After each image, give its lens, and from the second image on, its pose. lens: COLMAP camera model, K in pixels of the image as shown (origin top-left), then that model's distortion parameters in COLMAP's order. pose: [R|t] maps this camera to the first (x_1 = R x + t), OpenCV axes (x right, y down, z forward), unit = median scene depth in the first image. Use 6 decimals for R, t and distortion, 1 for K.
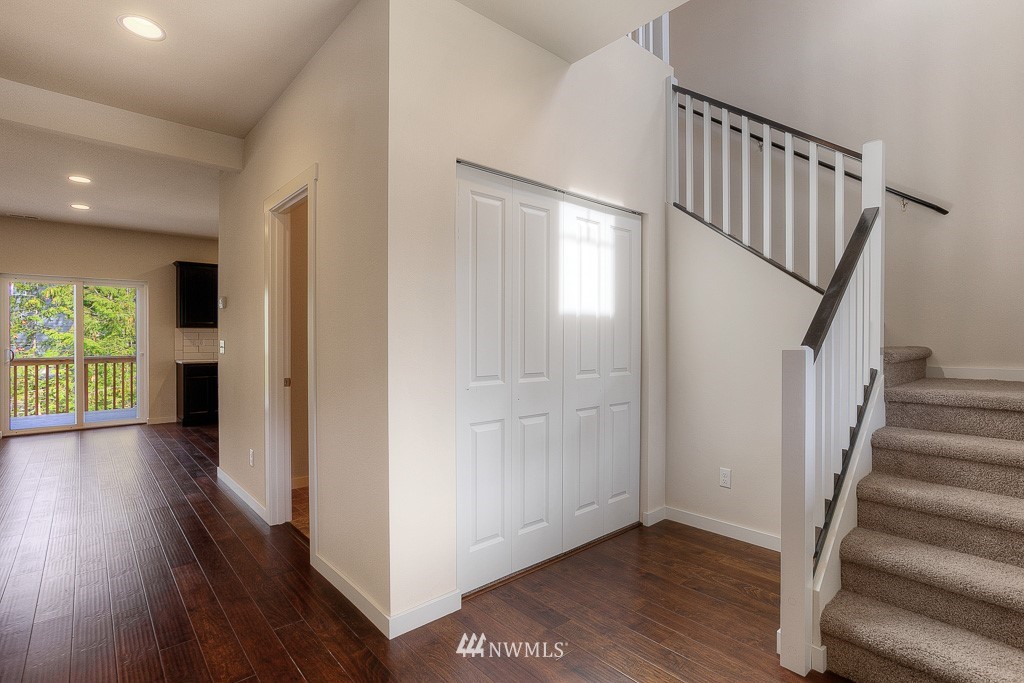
lens RADIAL K [[503.1, 0, 505.2], [0, 503.1, 343.6], [0, 0, 1]] dist [-0.028968, 0.000163]
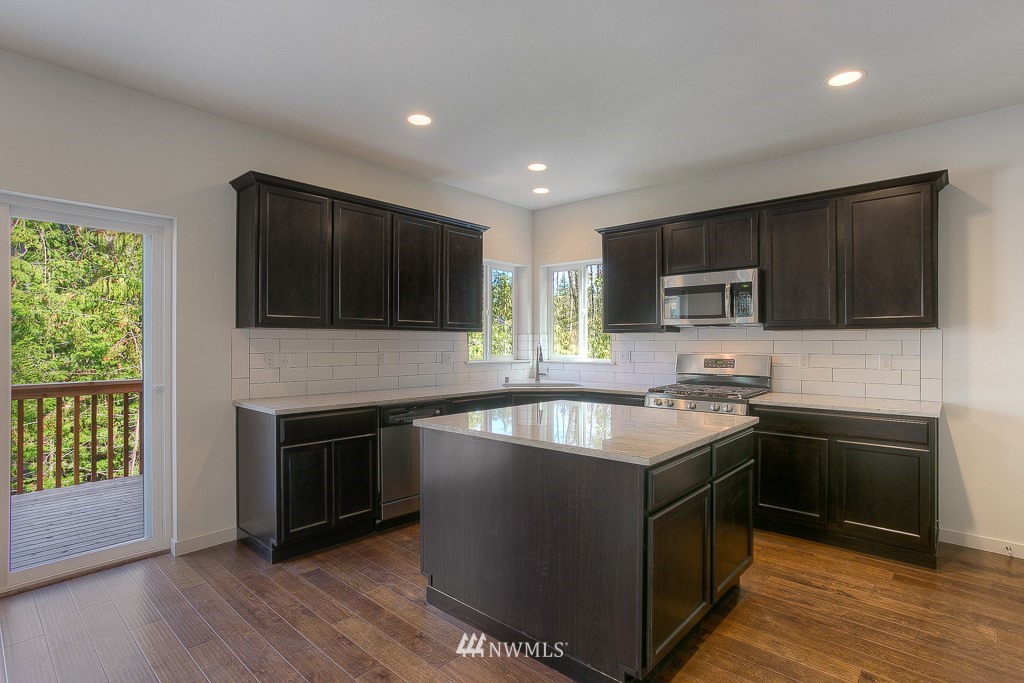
lens RADIAL K [[503.1, 0, 517.8], [0, 503.1, 341.6], [0, 0, 1]] dist [-0.028968, 0.000163]
pose [[0.990077, 0.001035, 0.140519, -0.388080], [0.000741, 0.999921, -0.012586, -0.011769], [-0.140521, 0.012565, 0.989998, 0.425367]]
